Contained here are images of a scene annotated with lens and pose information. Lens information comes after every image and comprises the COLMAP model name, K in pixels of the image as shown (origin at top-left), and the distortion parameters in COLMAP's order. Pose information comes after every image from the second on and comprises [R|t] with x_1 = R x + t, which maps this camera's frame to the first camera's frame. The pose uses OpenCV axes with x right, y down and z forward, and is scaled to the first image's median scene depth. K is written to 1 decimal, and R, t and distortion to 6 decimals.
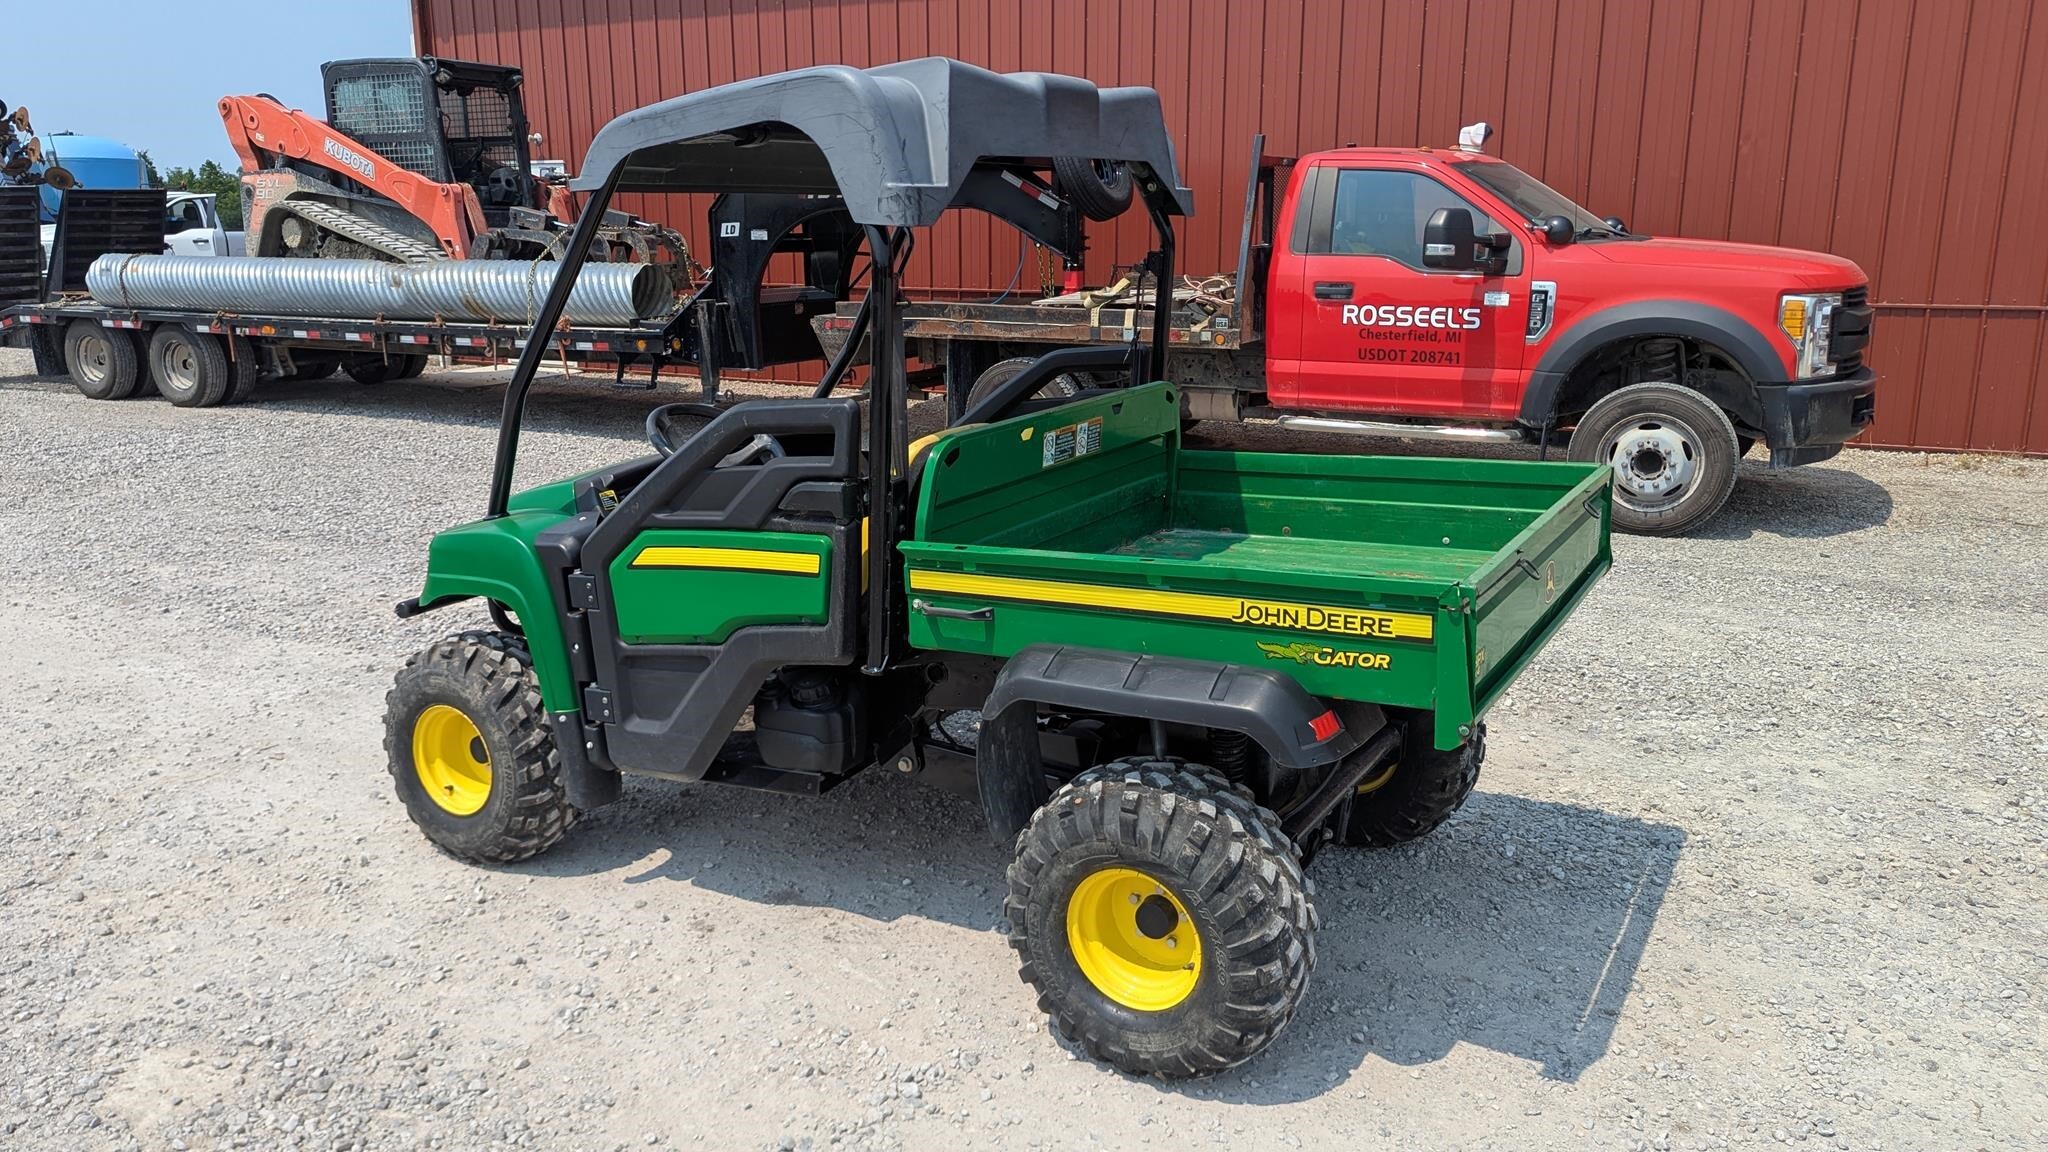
lens RADIAL K [[1435.5, 0, 1009.9], [0, 1435.5, 562.3], [0, 0, 1]] dist [0.065049, -0.060558]
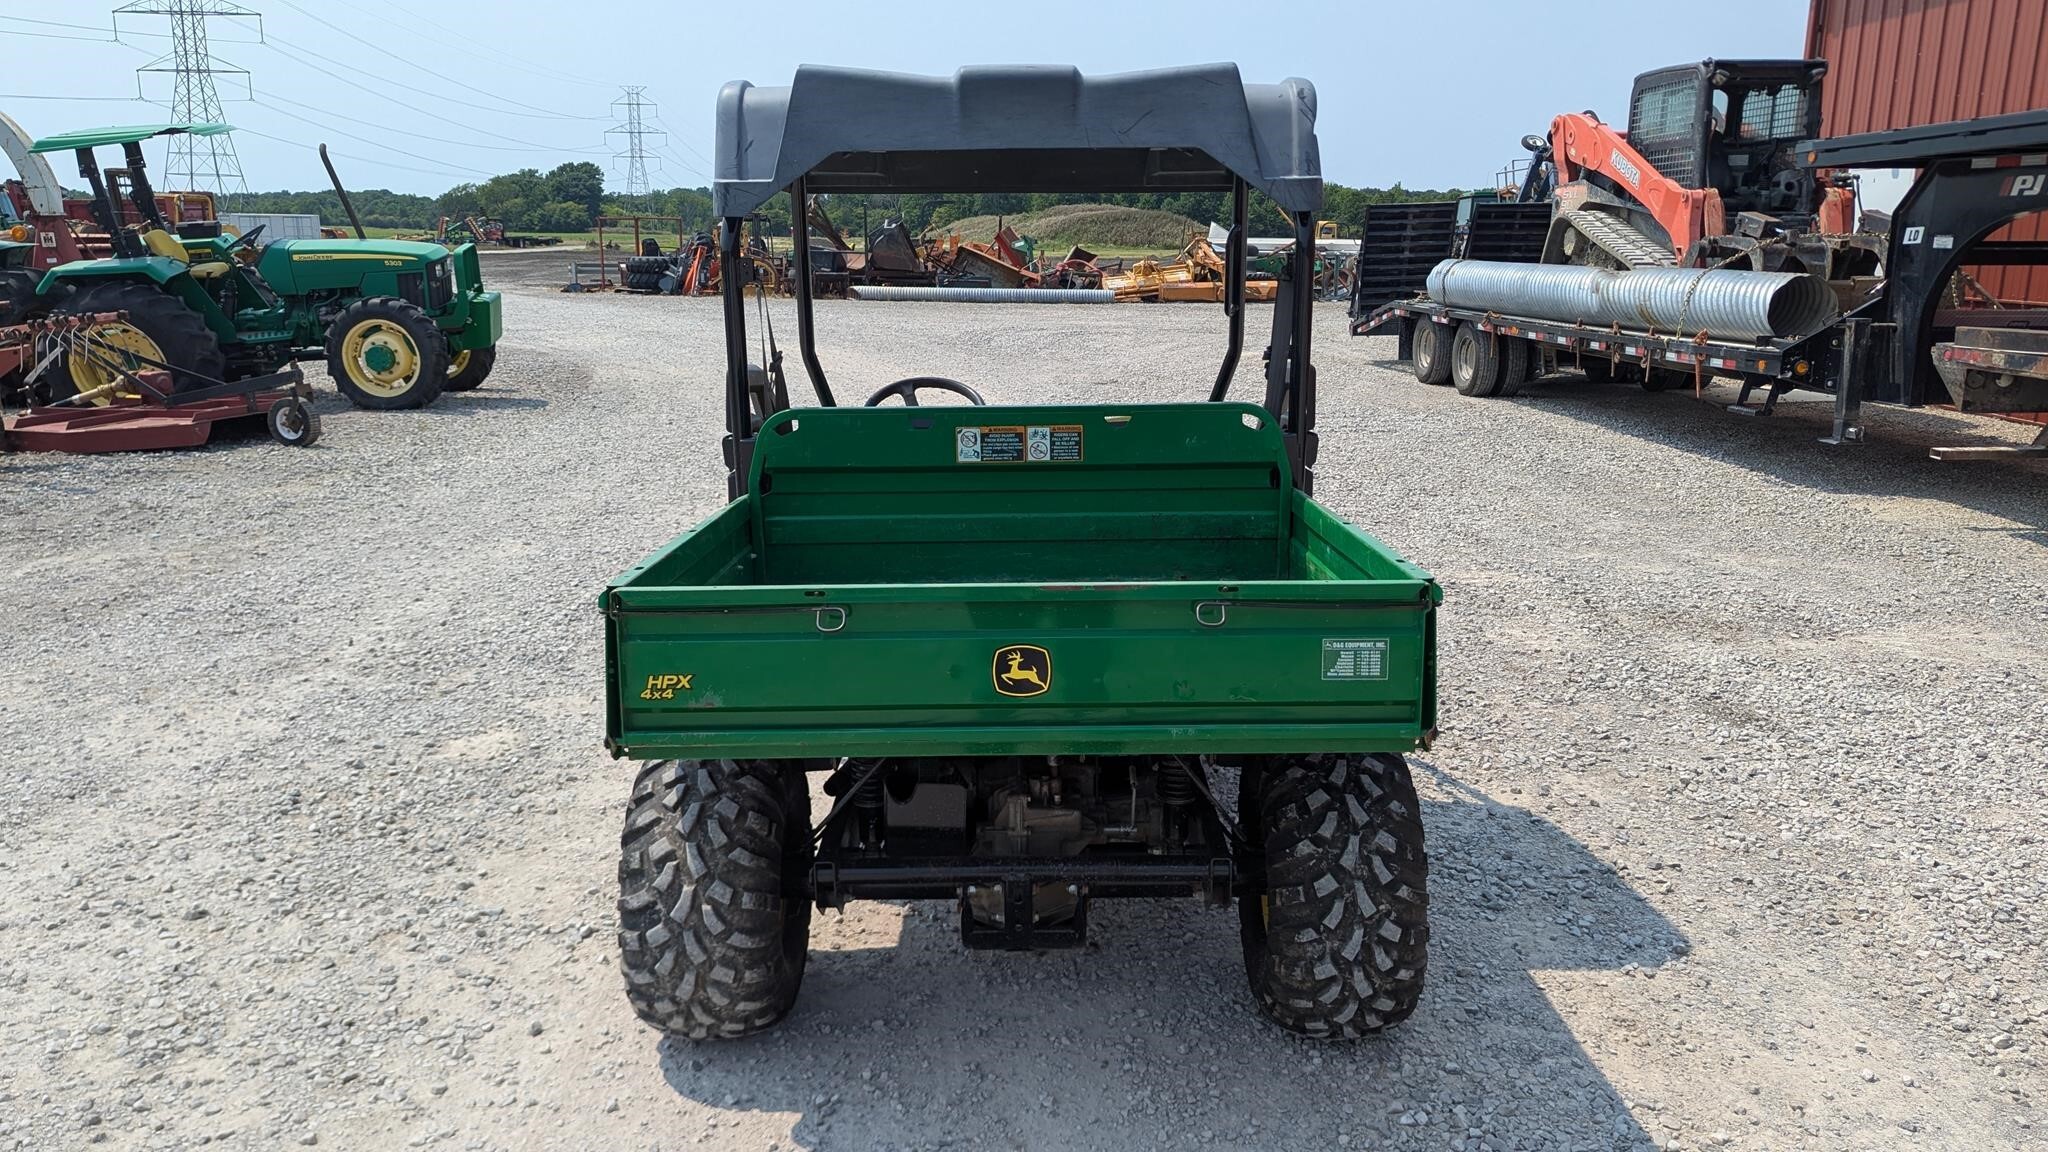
lens RADIAL K [[1439.6, 0, 1036.0], [0, 1439.6, 556.8], [0, 0, 1]] dist [0.060365, -0.056430]
pose [[0.527097, 0.194714, -0.827197, 0.374629], [-0.200275, 0.974441, 0.101757, -0.054736], [0.825868, 0.112030, 0.552621, 0.208050]]
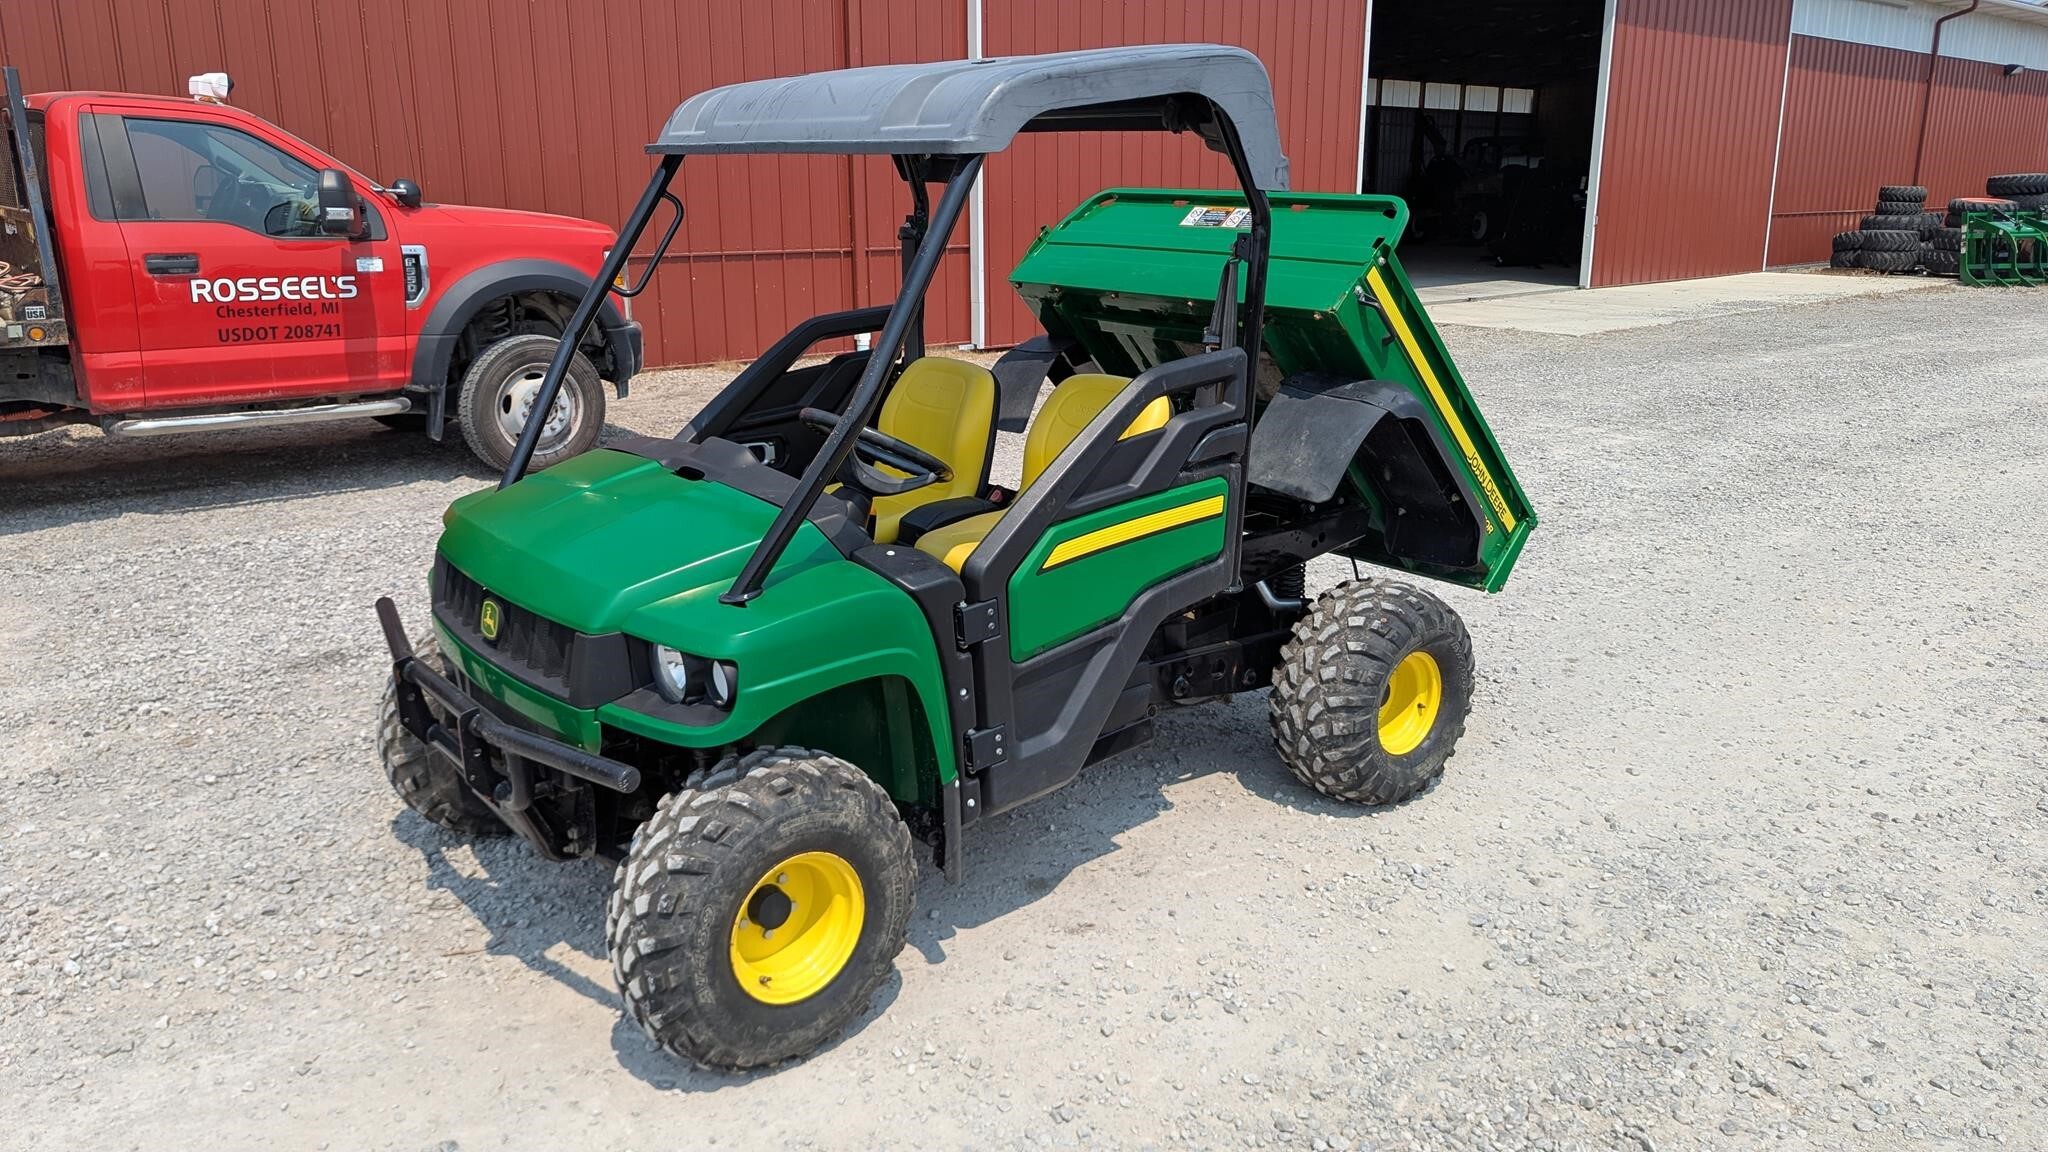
lens RADIAL K [[1444.6, 0, 994.2], [0, 1444.6, 542.1], [0, 0, 1]] dist [0.063983, -0.064957]
pose [[0.345474, -0.221044, 0.912024, -0.453492], [0.211898, 0.965138, 0.153650, -0.066310], [-0.914192, 0.140174, 0.380269, 0.281227]]
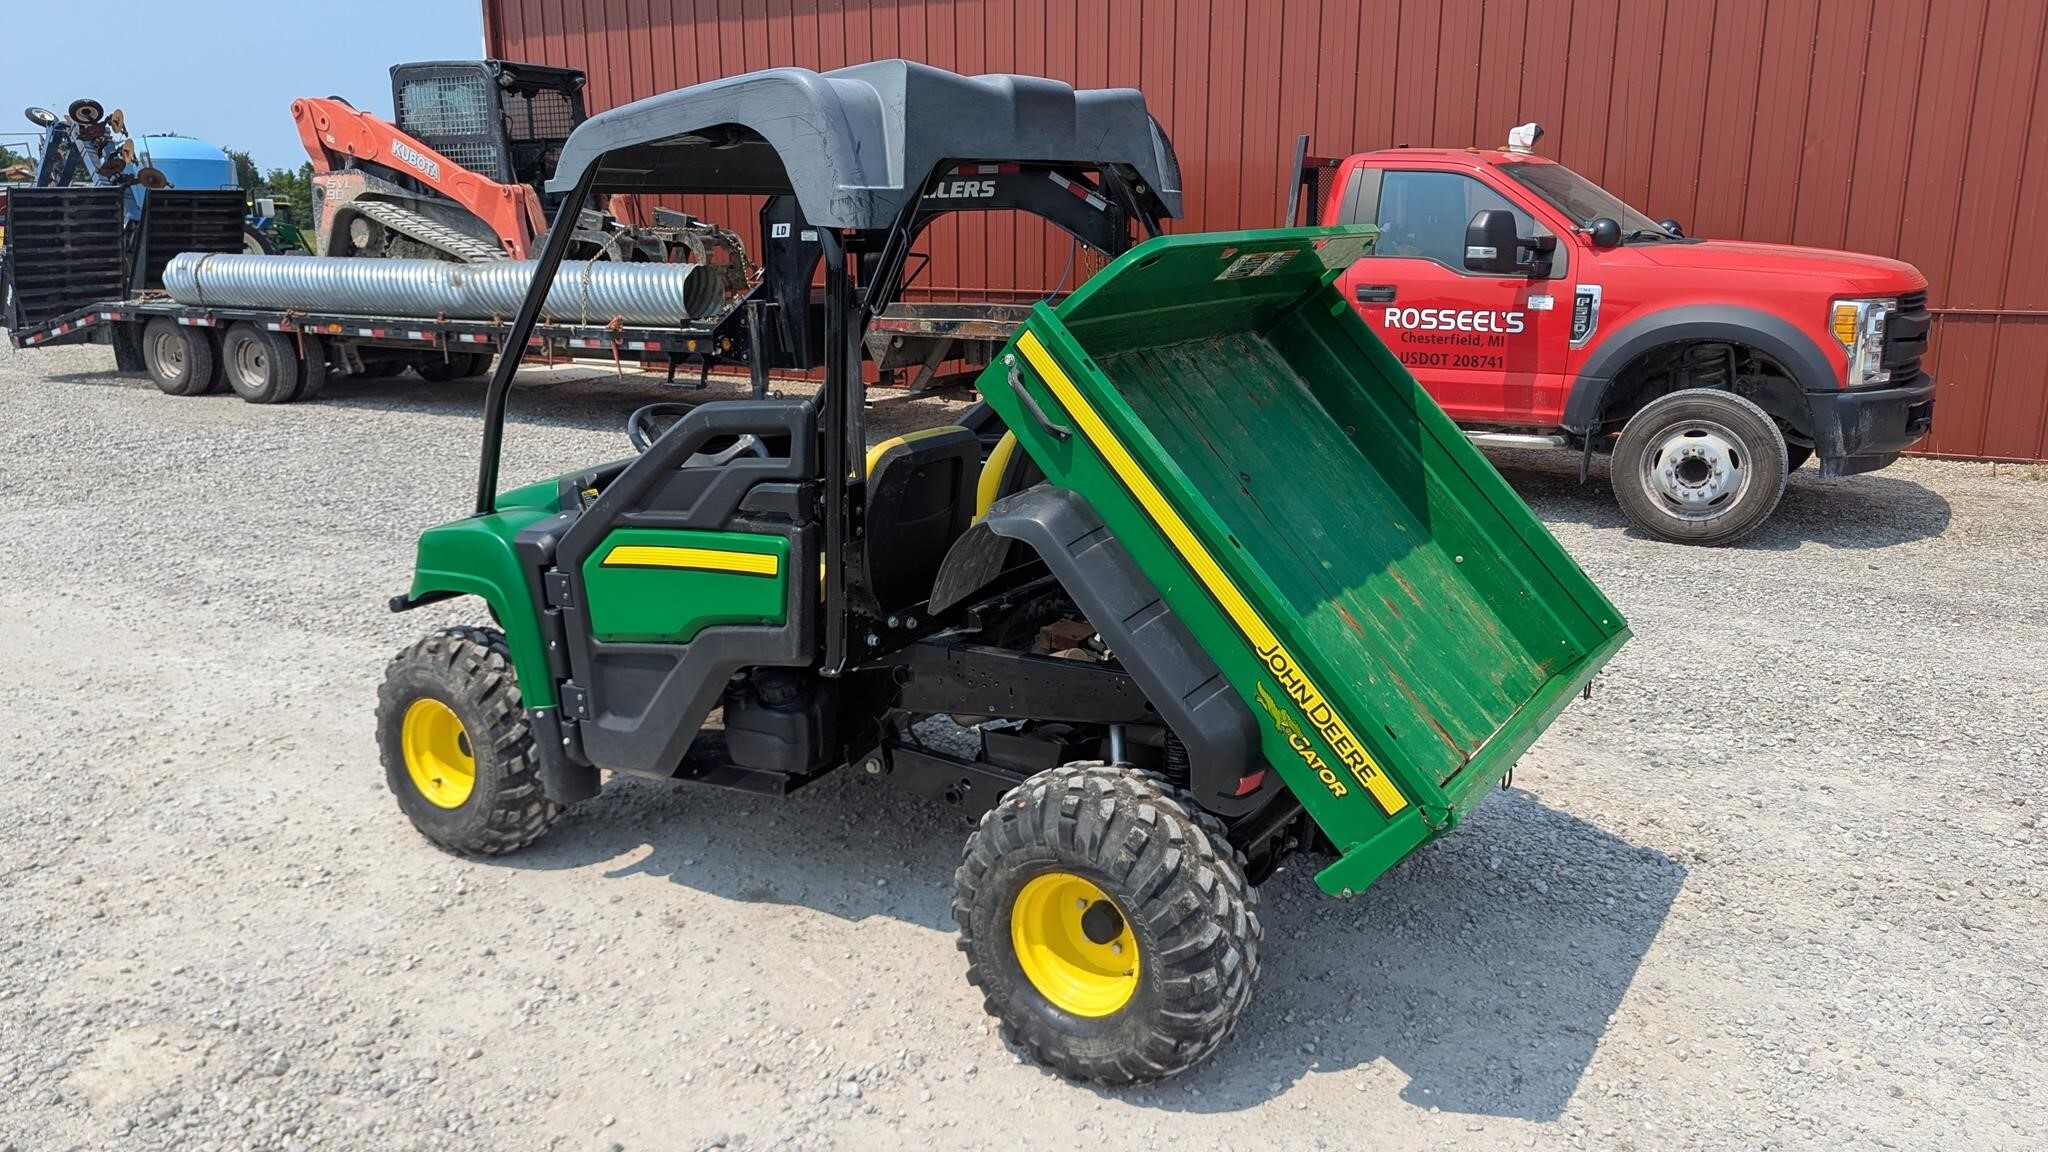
lens RADIAL K [[1439.2, 0, 1028.4], [0, 1439.2, 567.6], [0, 0, 1]] dist [0.062262, -0.058483]
pose [[0.999086, 0.011706, -0.041120, 0.031802], [-0.011610, 0.999929, 0.002576, -0.000476], [0.041148, -0.002096, 0.999151, 0.000114]]
